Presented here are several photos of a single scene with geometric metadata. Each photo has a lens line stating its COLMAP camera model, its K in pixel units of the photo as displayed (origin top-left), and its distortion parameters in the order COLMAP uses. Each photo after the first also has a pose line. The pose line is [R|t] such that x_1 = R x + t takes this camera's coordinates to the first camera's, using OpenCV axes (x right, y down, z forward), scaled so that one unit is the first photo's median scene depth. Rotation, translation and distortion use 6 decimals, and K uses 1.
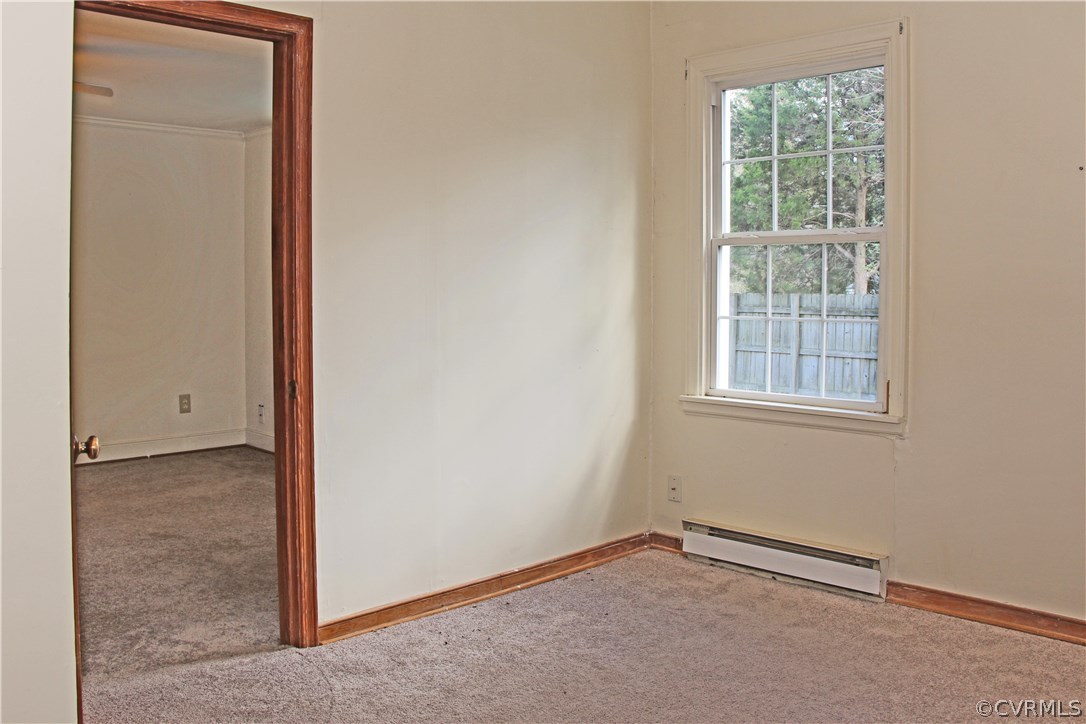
lens RADIAL K [[981.7, 0, 534.1], [0, 981.7, 363.4], [0, 0, 1]] dist [-0.217713, 0.194386]
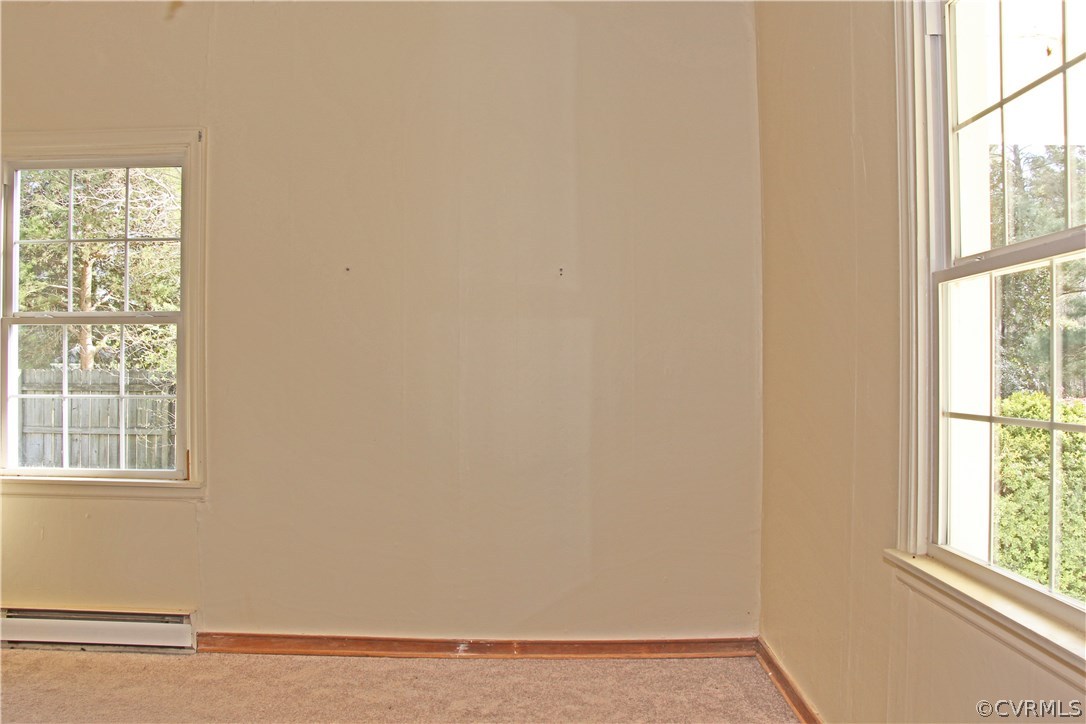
lens RADIAL K [[981.7, 0, 534.1], [0, 981.7, 363.4], [0, 0, 1]] dist [-0.217713, 0.194386]
pose [[0.705841, 0.003003, 0.708364, -0.128100], [0.051700, 0.997106, -0.055743, 0.000341], [-0.706481, 0.075968, 0.703643, -0.067478]]
